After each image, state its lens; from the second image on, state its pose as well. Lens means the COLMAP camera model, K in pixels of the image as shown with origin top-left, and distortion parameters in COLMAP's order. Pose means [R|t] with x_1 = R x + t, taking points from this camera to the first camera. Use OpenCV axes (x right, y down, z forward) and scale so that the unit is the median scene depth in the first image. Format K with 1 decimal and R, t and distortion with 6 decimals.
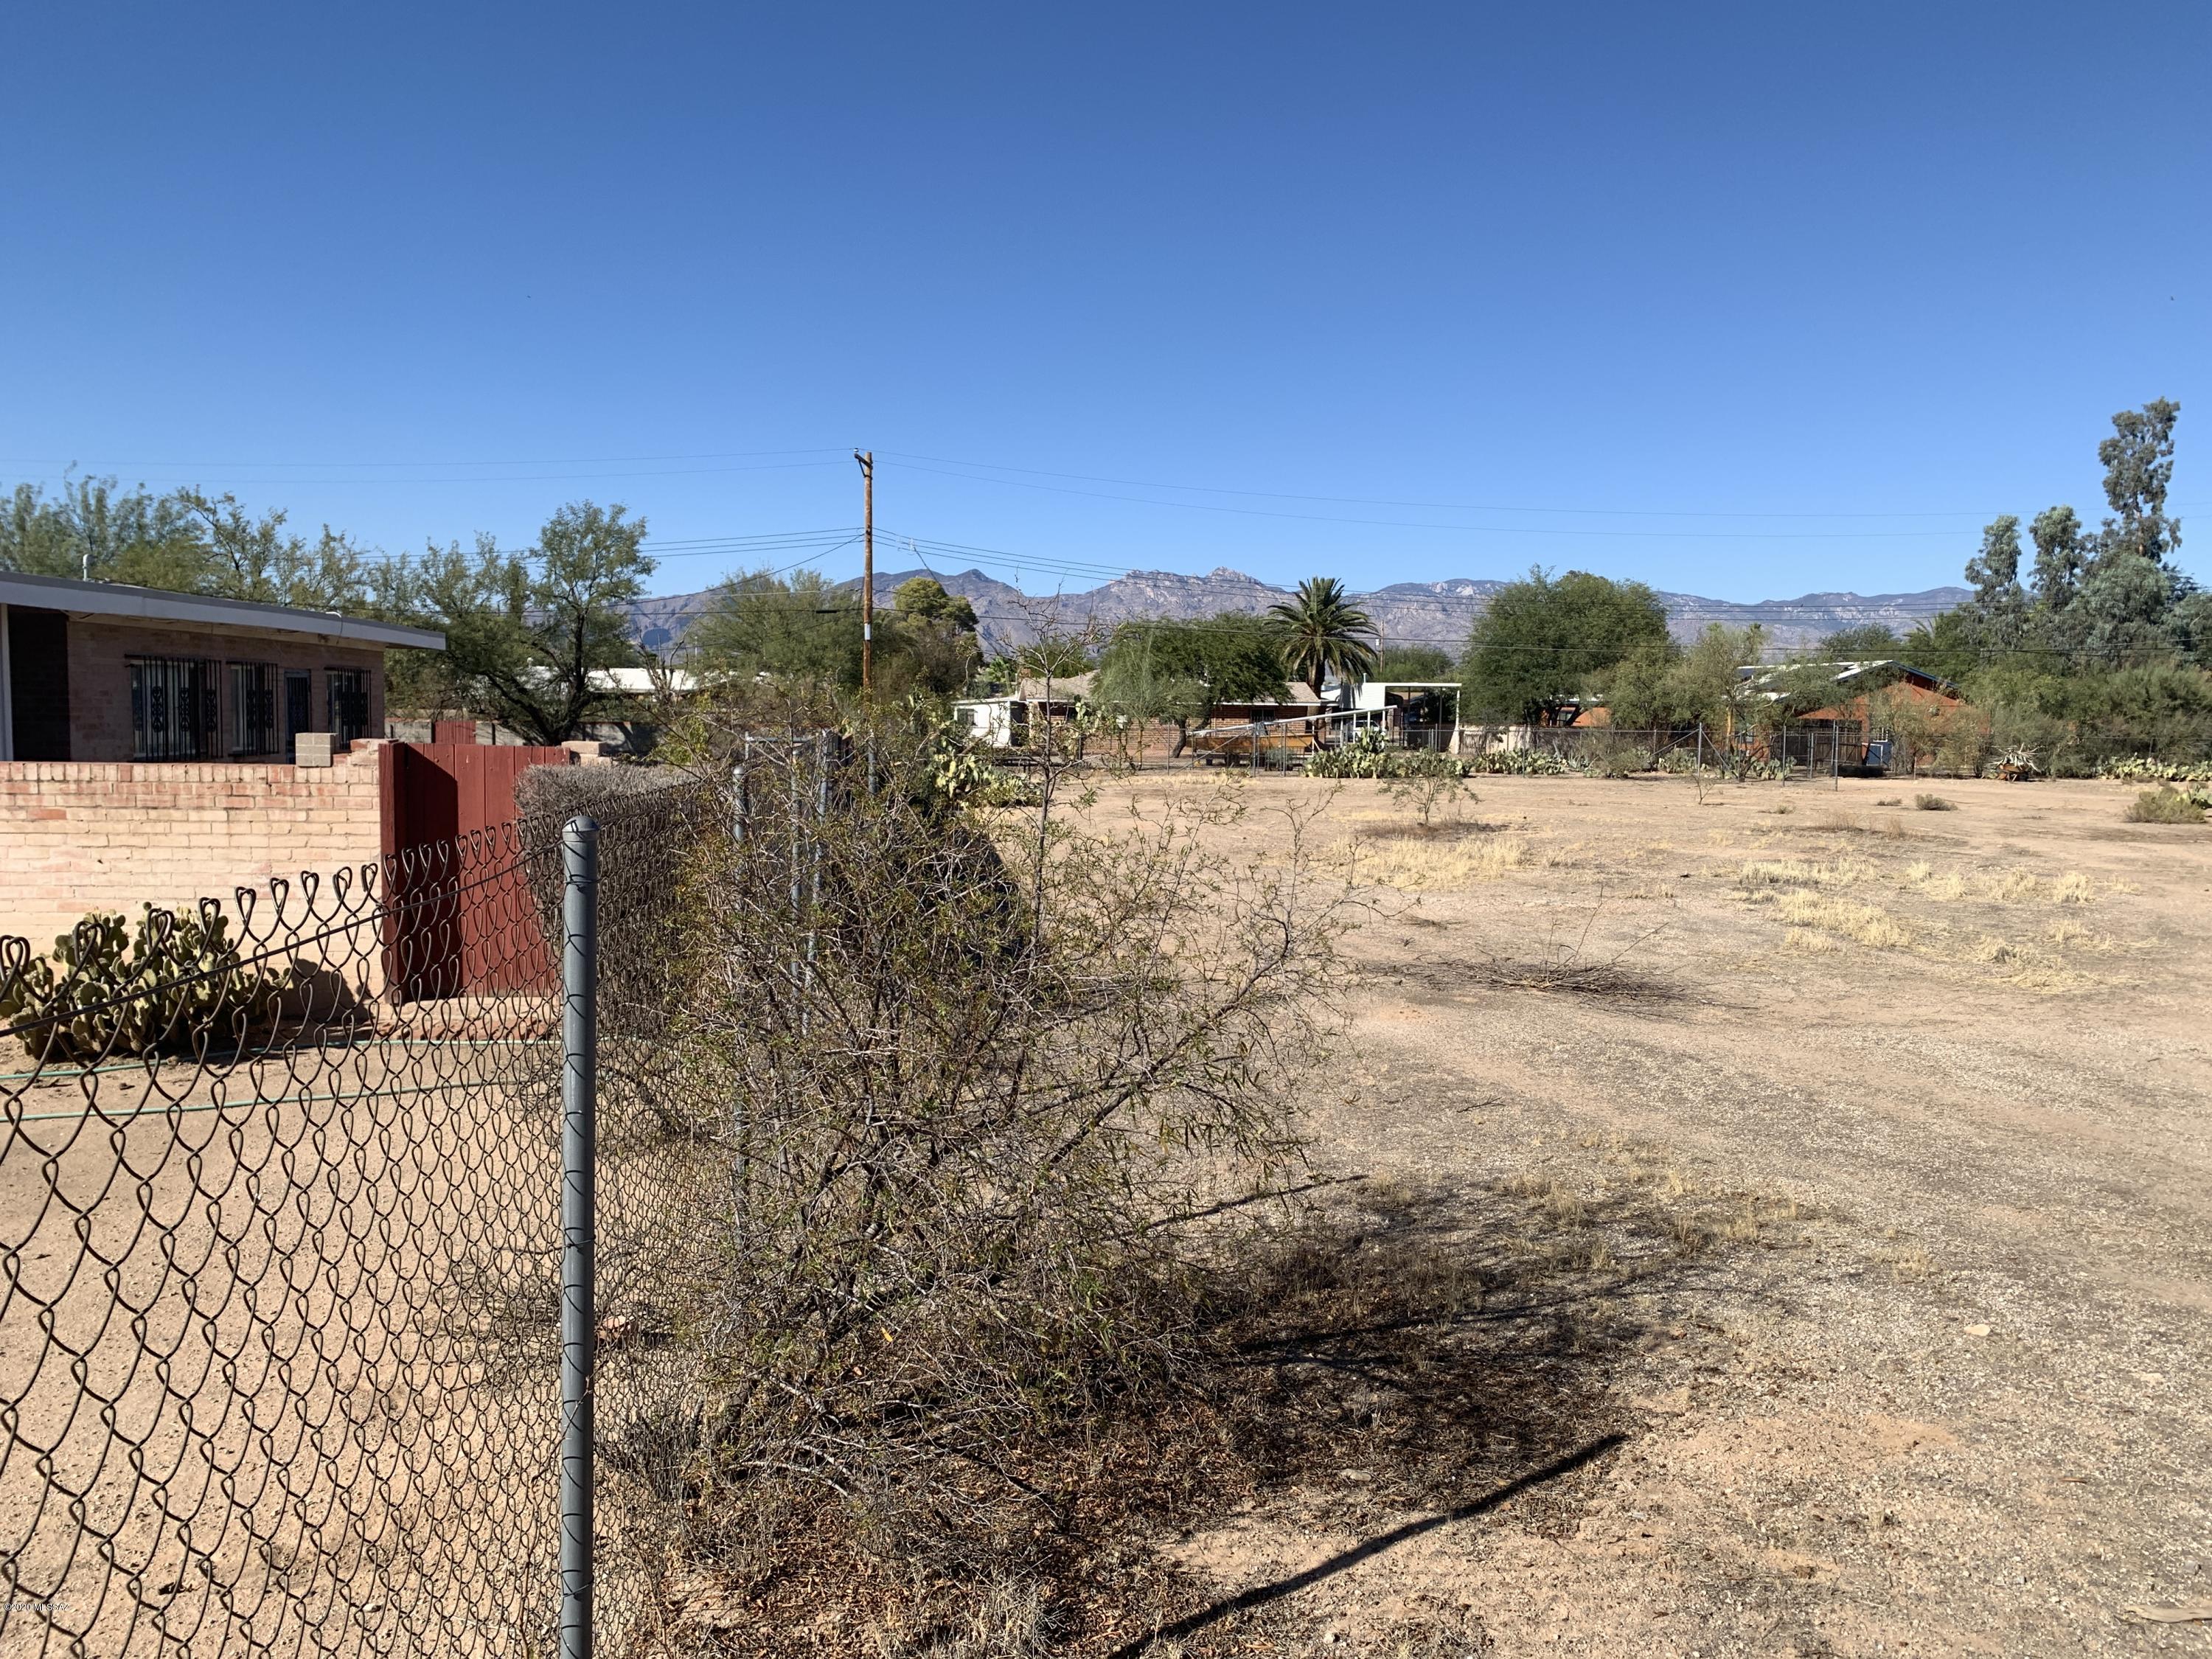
lens RADIAL K [[1704.4, 0, 1072.5], [0, 1704.4, 925.1], [0, 0, 1]] dist [0.054324, -0.049406]
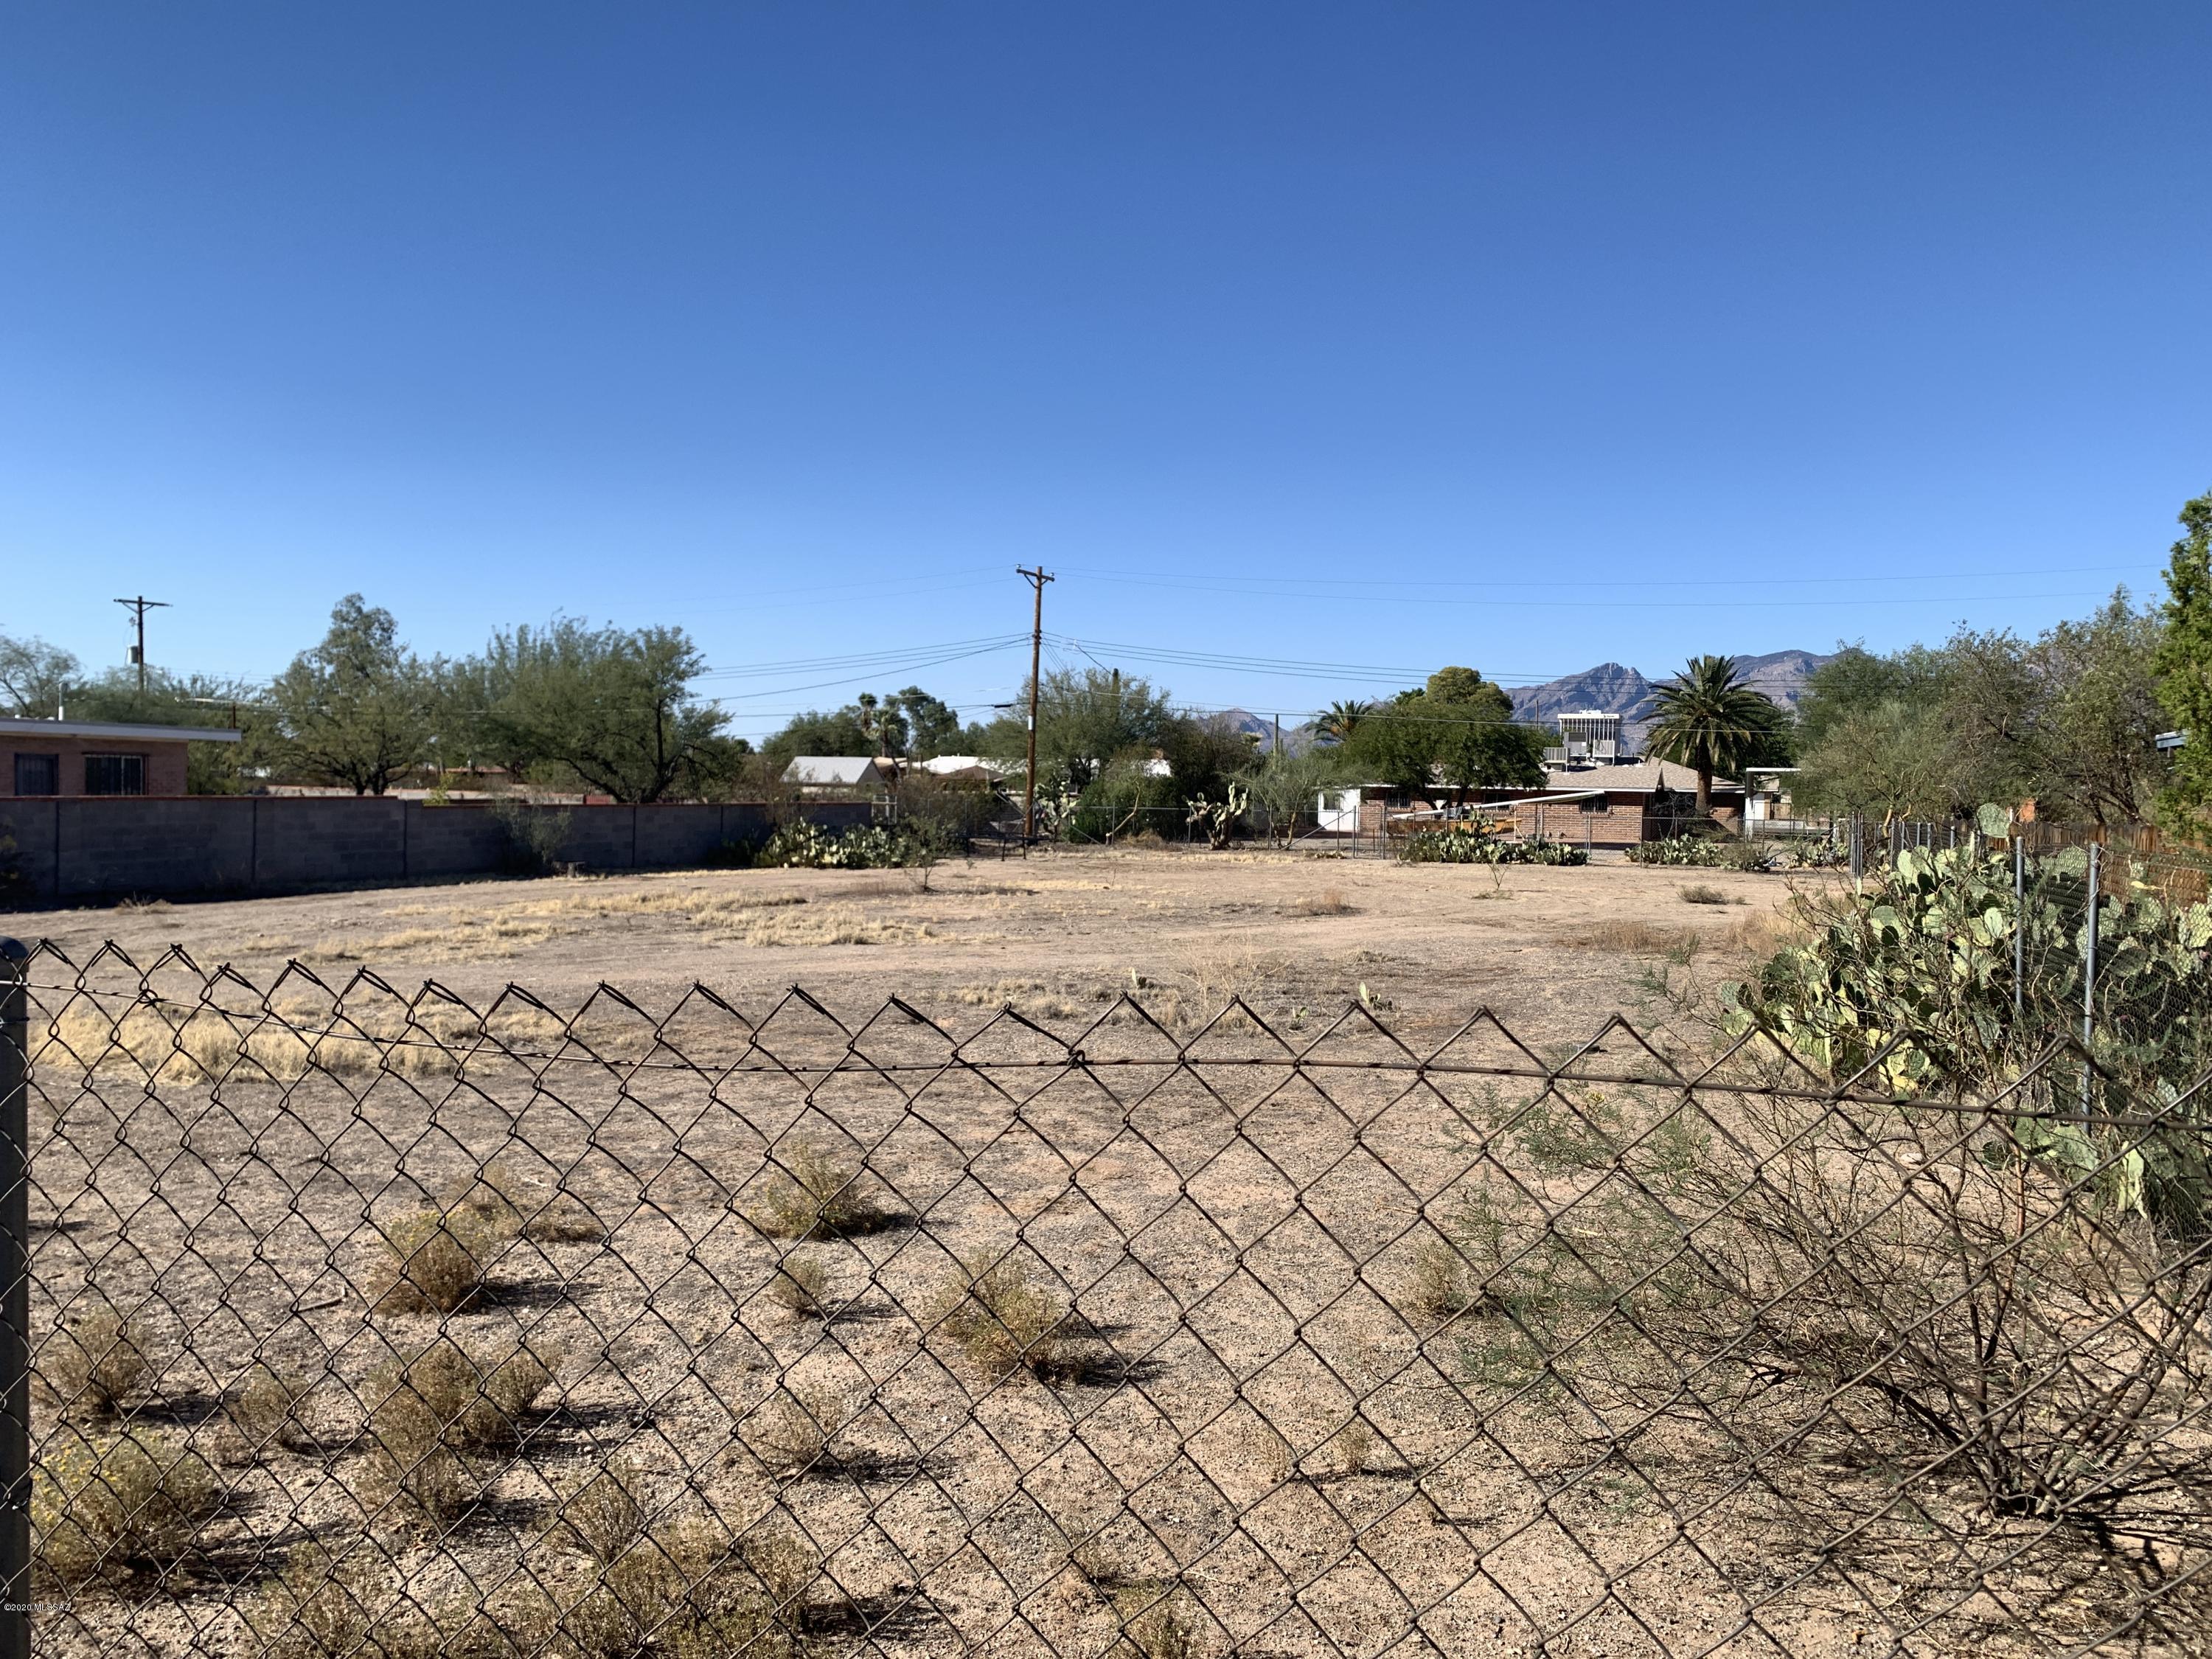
lens RADIAL K [[1704.4, 0, 1098.8], [0, 1704.4, 826.3], [0, 0, 1]] dist [0.054324, -0.049406]
pose [[0.877091, 0.015482, -0.480074, 0.608924], [-0.067180, 0.993610, -0.090693, -0.005207], [0.475602, 0.111798, 0.872527, 0.061982]]
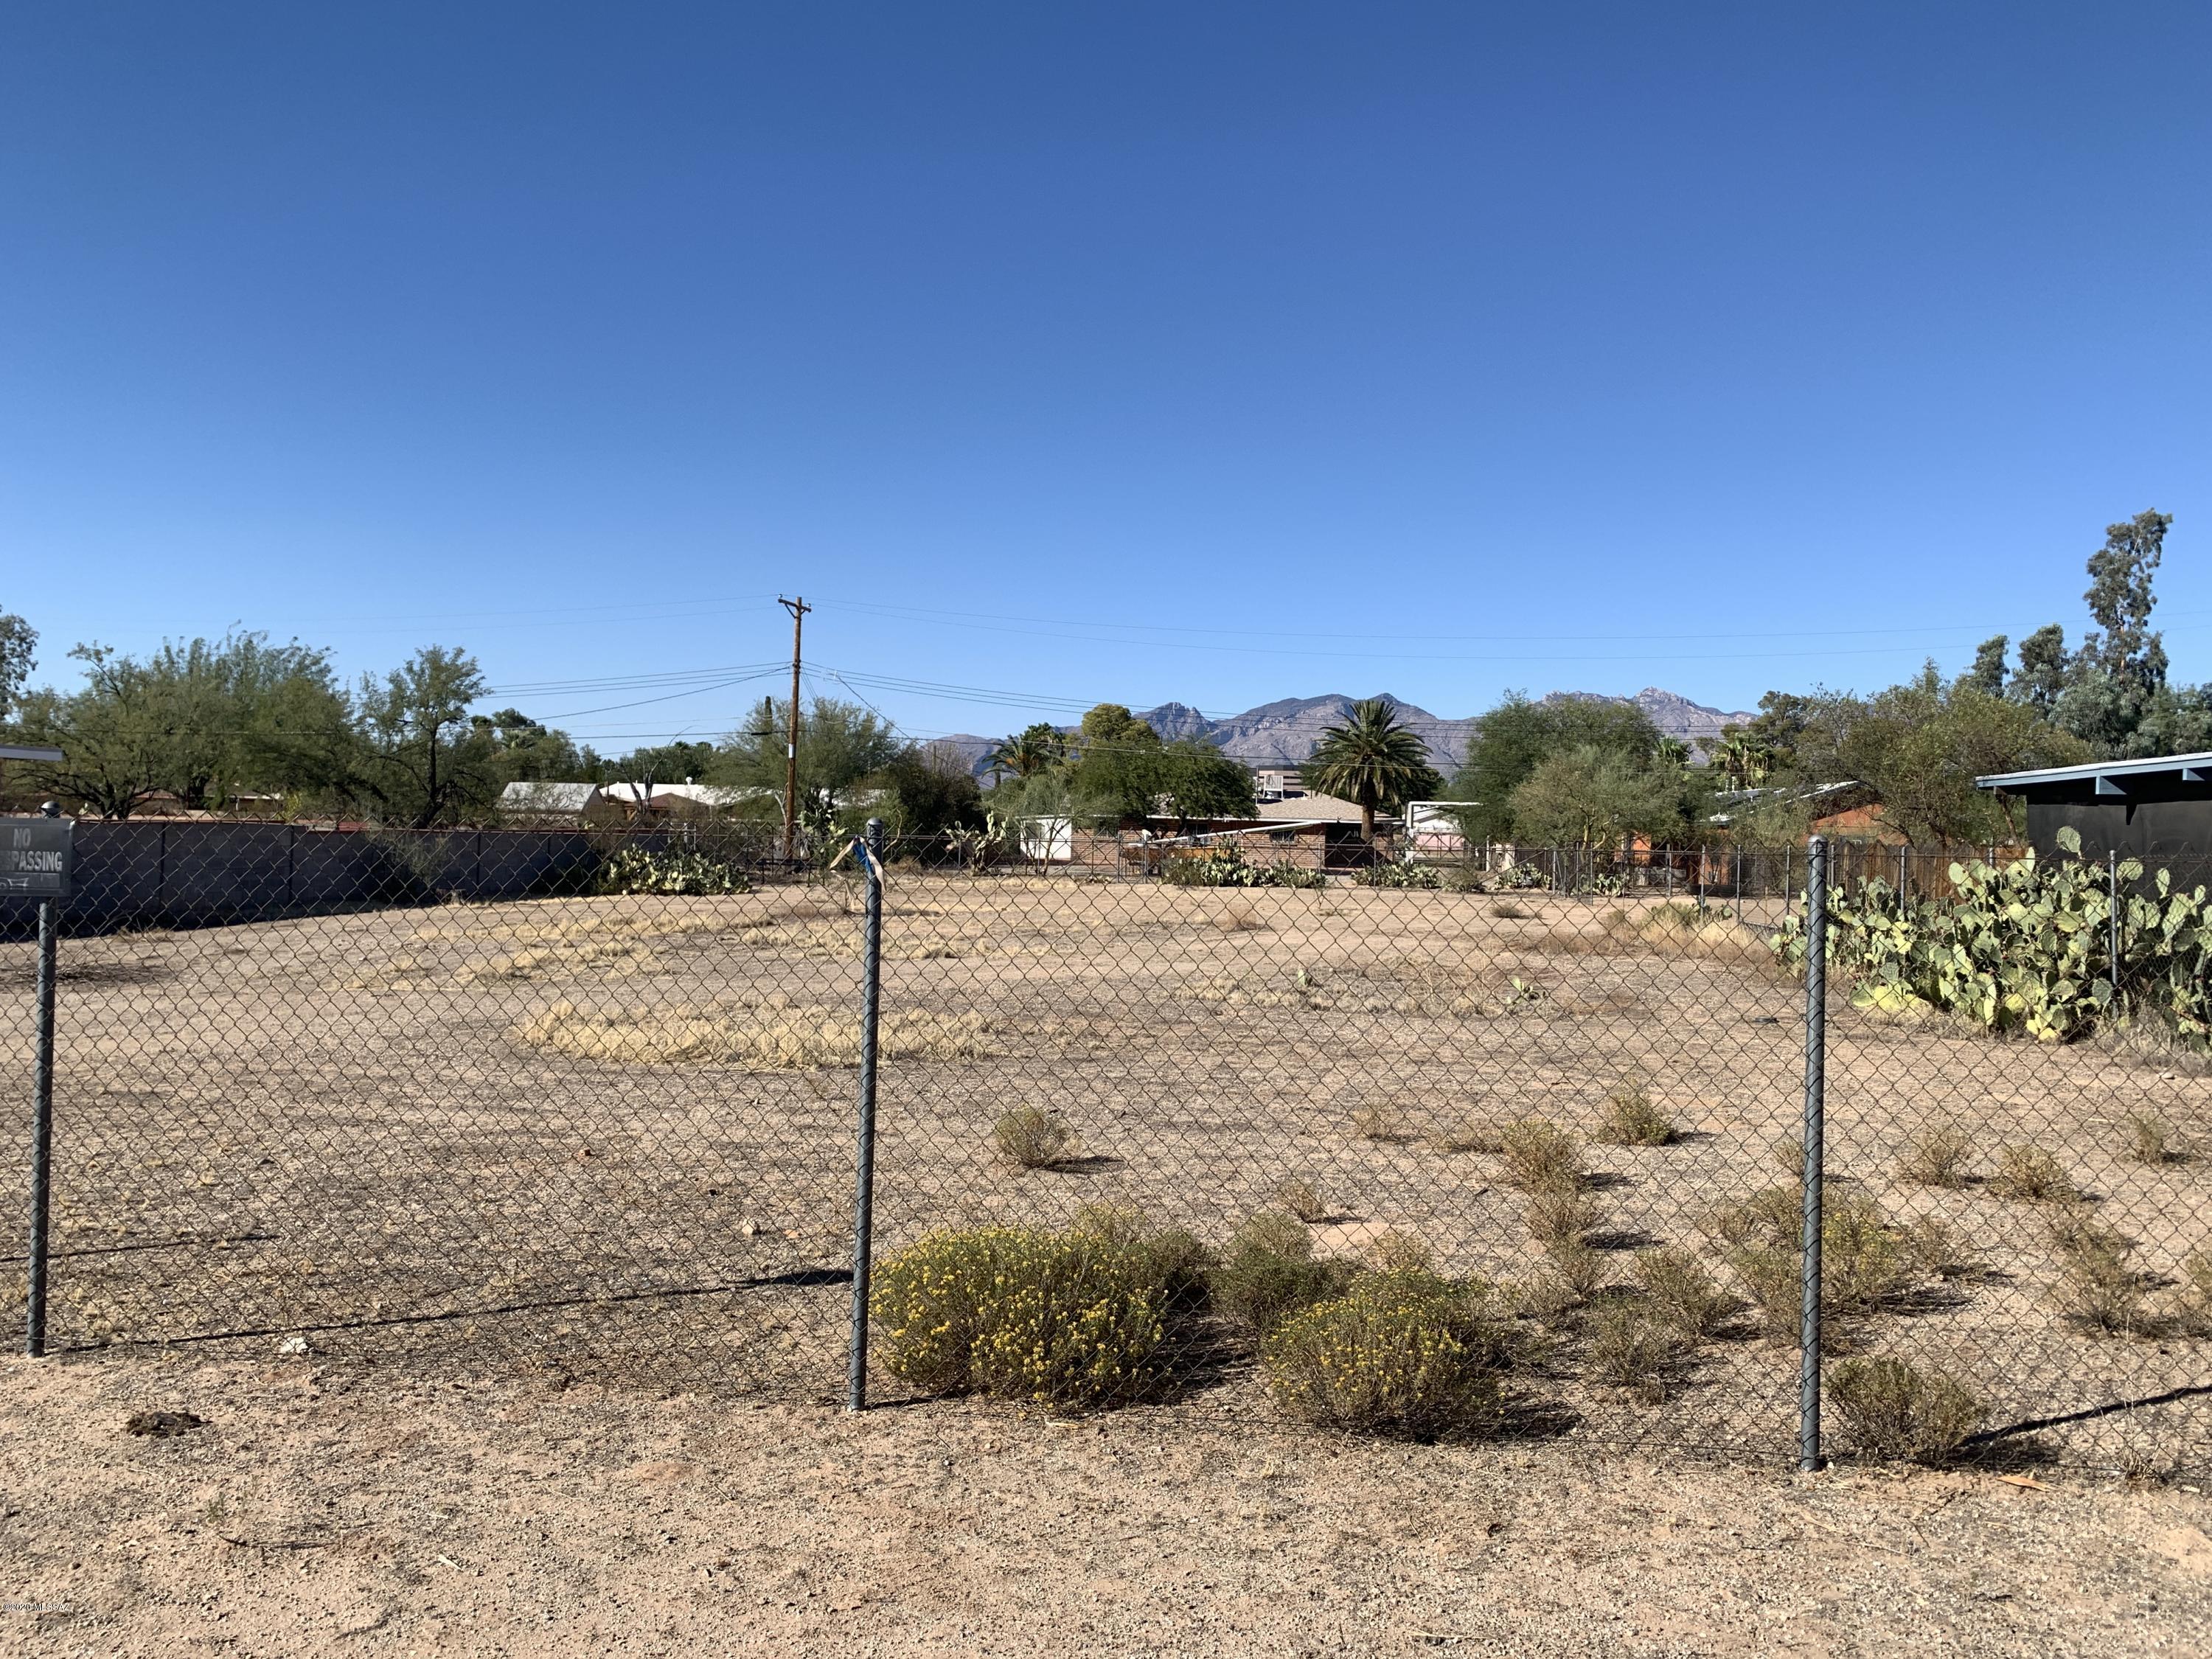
lens RADIAL K [[1704.4, 0, 1087.3], [0, 1704.4, 841.9], [0, 0, 1]] dist [0.054324, -0.049406]
pose [[0.970376, 0.010663, -0.241365, 0.457842], [-0.039289, 0.992692, -0.114099, 0.014328], [0.238385, 0.120202, 0.963703, -0.054575]]
